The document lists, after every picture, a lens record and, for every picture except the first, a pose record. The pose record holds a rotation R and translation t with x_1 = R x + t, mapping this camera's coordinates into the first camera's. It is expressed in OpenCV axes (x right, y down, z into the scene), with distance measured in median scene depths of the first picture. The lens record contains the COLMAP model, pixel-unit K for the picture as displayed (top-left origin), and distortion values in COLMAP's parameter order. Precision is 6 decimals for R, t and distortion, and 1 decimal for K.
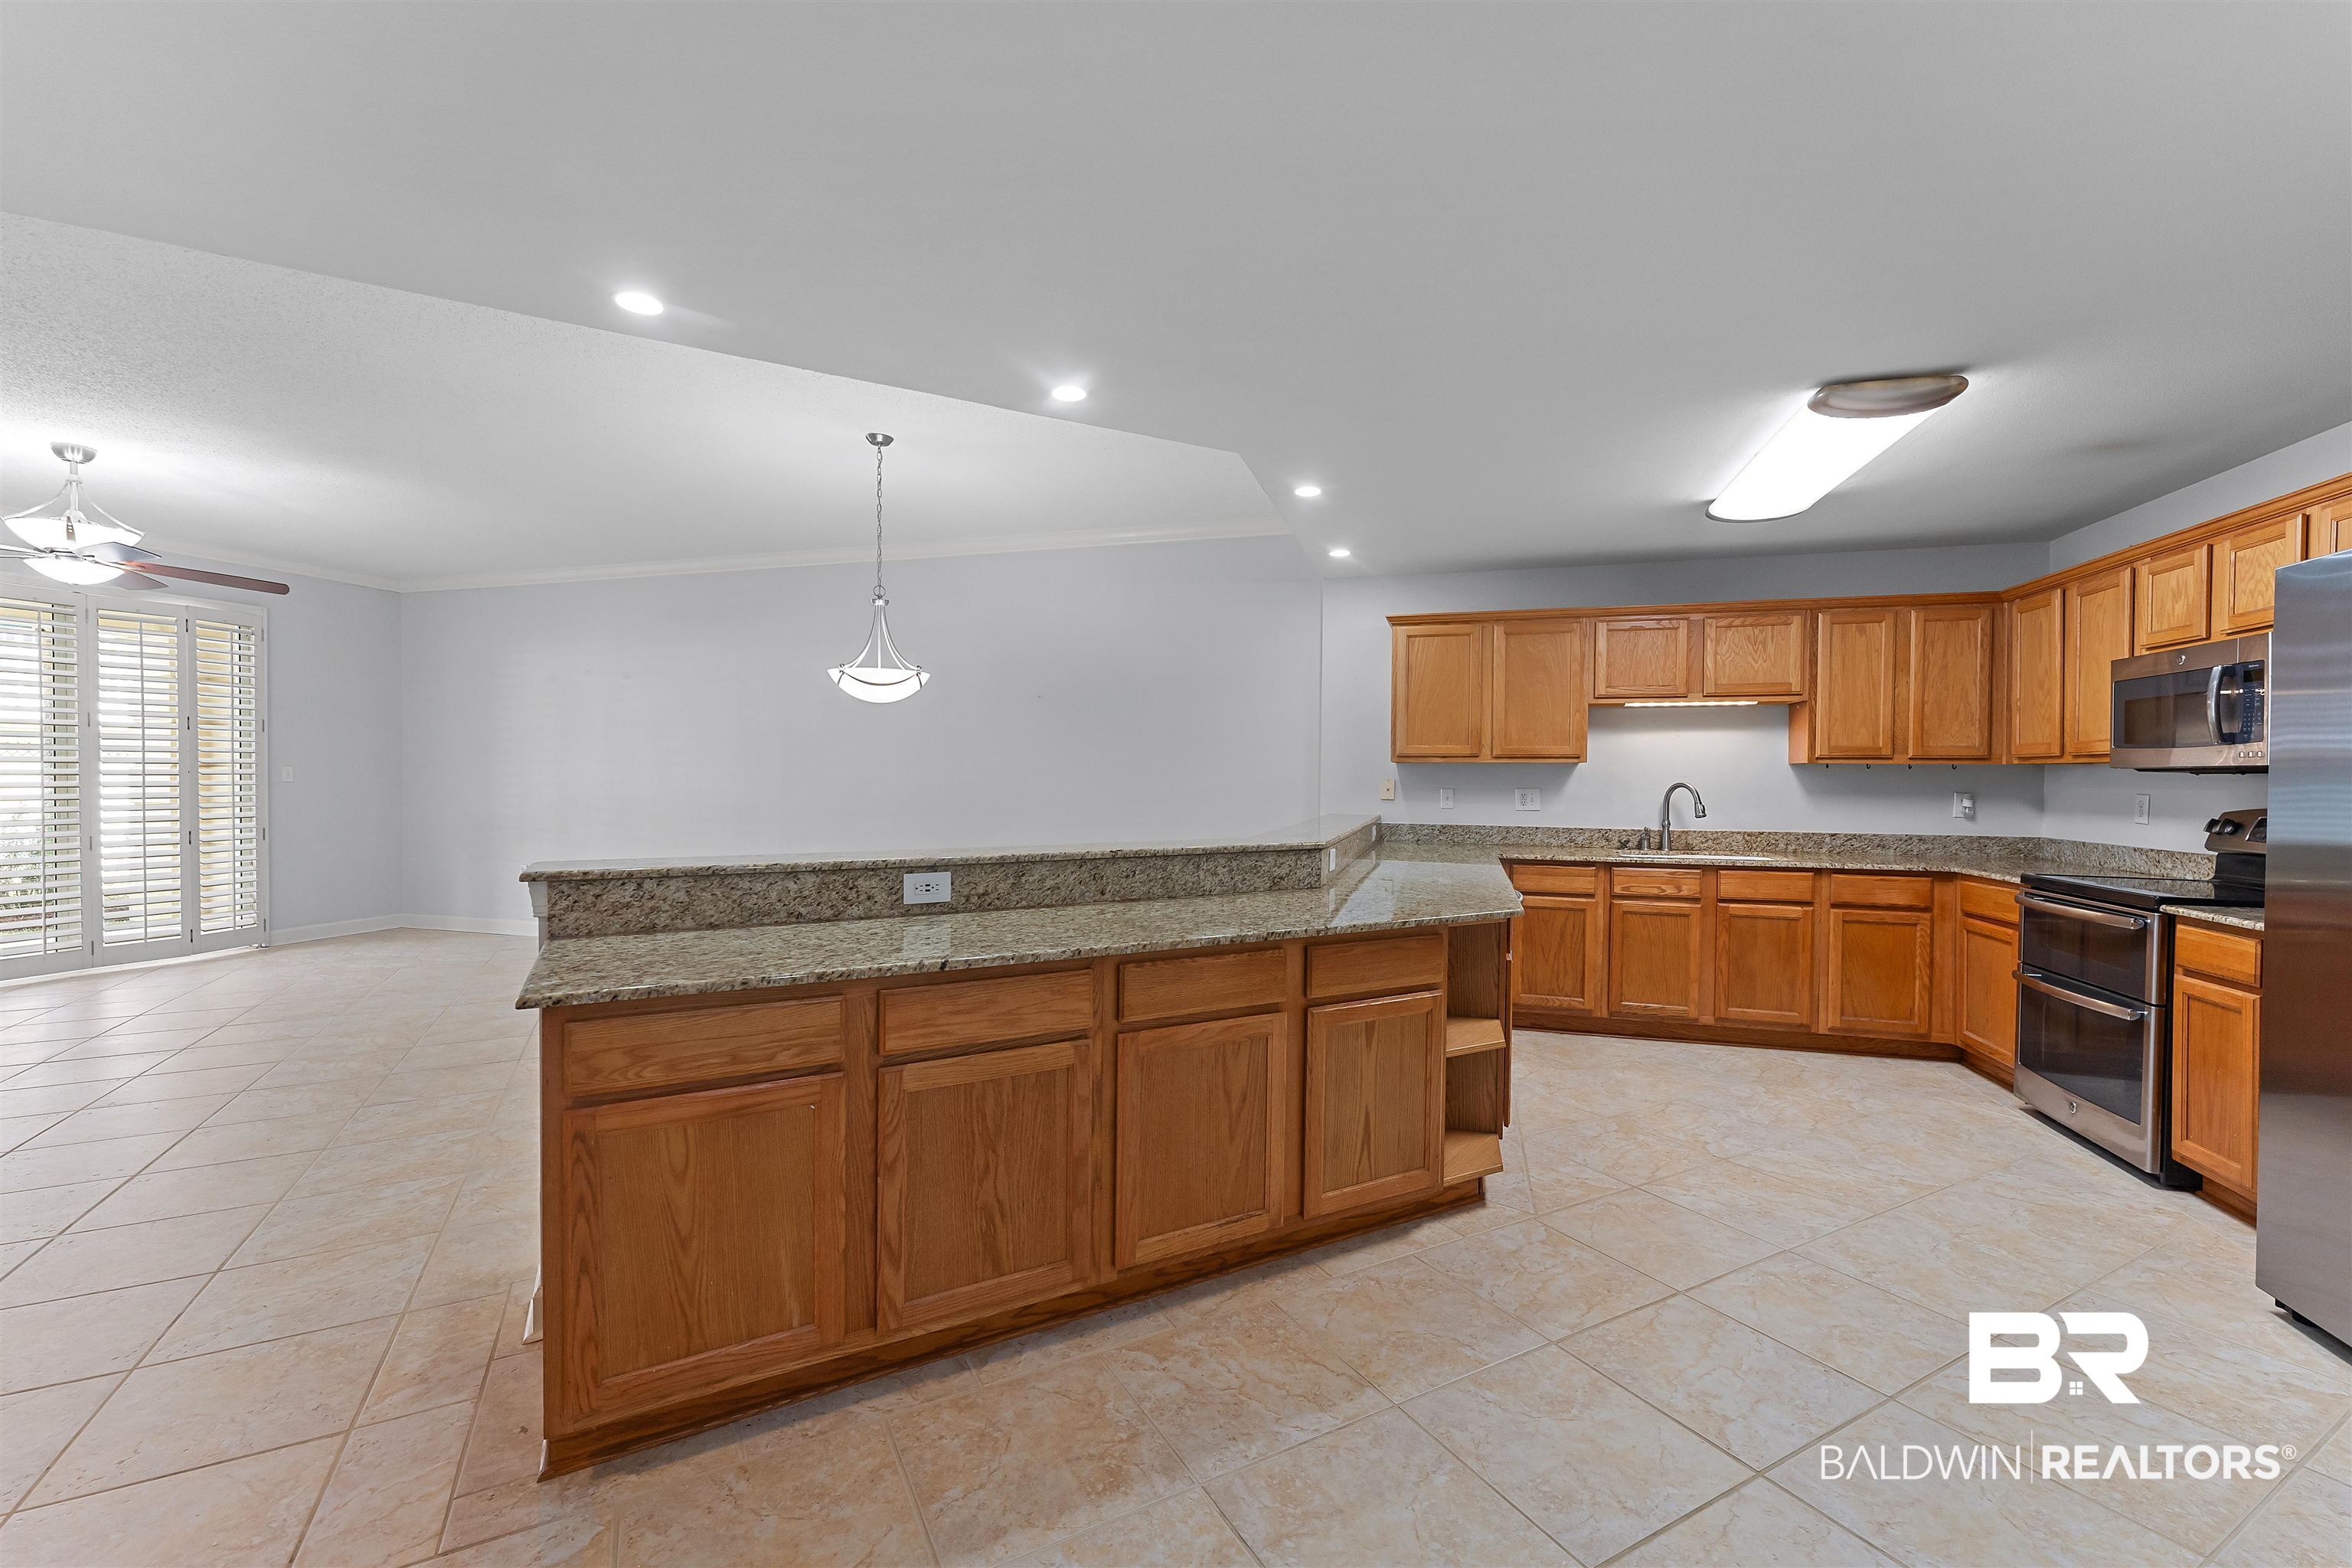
lens RADIAL K [[959.9, 0, 1161.5], [0, 959.9, 791.3], [0, 0, 1]] dist [0.001749, 0.000131]
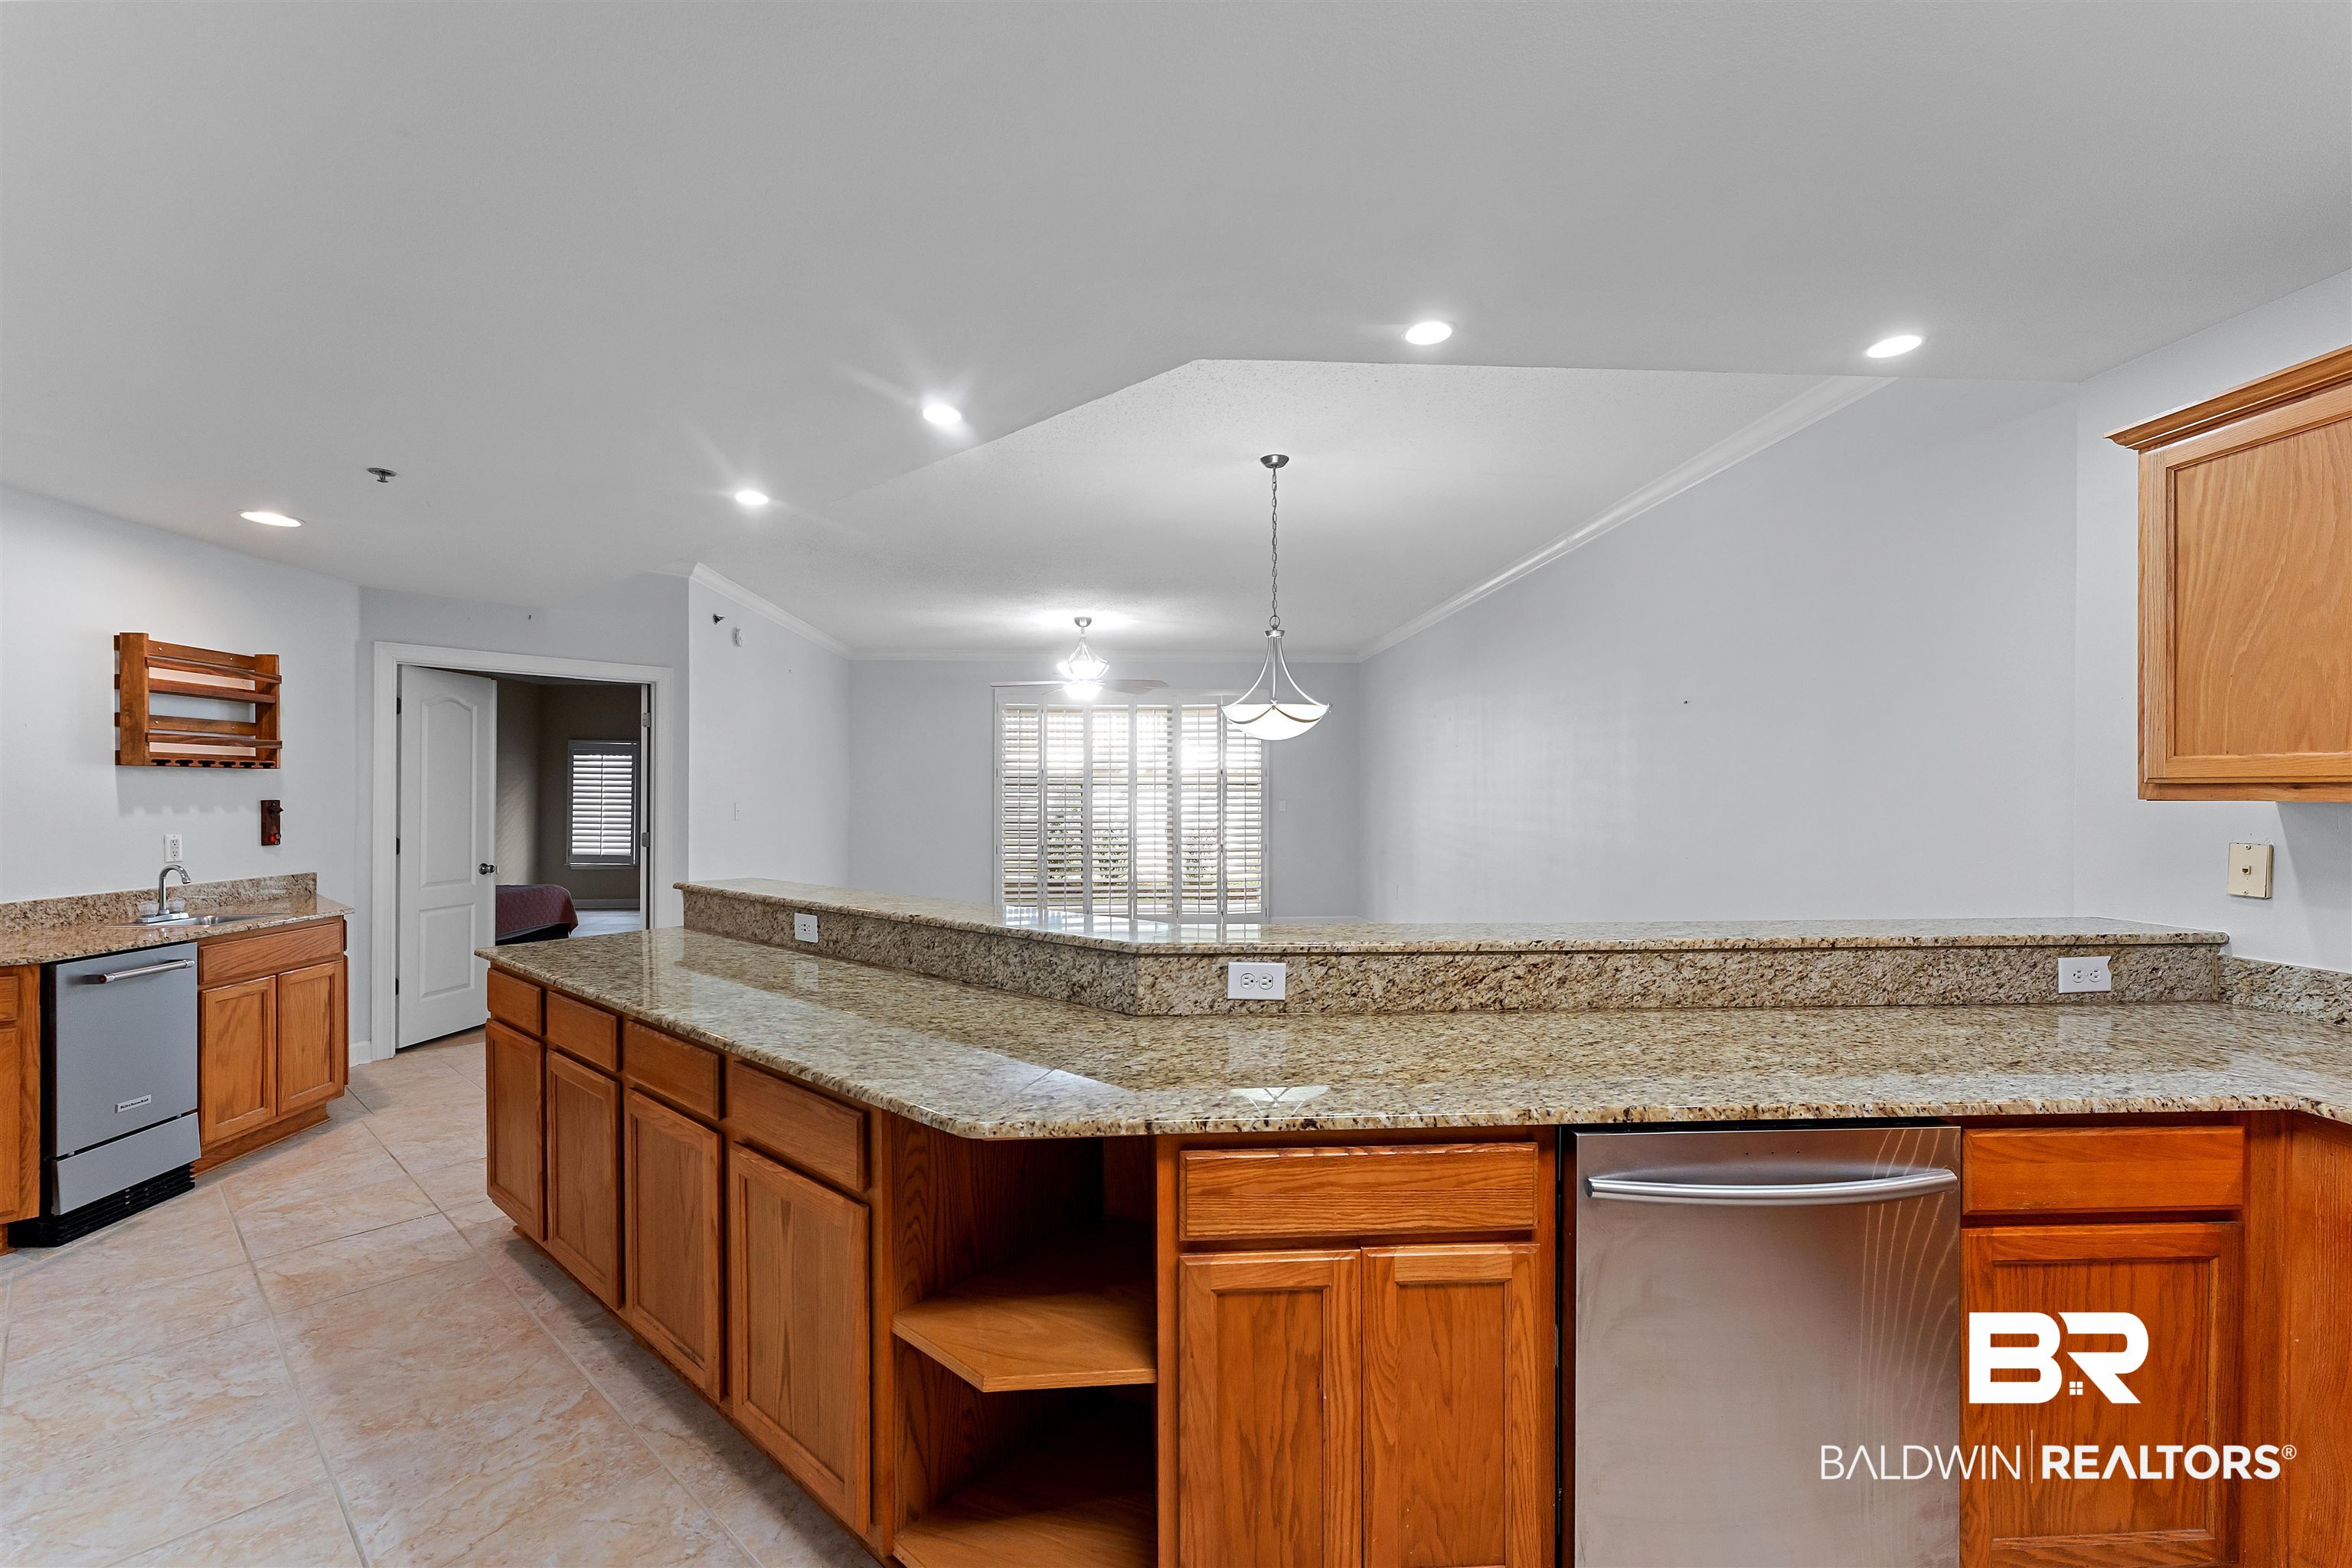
lens RADIAL K [[959.9, 0, 1161.5], [0, 959.9, 791.3], [0, 0, 1]] dist [0.001749, 0.000131]
pose [[0.348659, -0.010363, -0.937192, 0.762689], [-0.012683, 0.999795, -0.015774, -0.036806], [0.937164, 0.017386, 0.348456, 0.799167]]
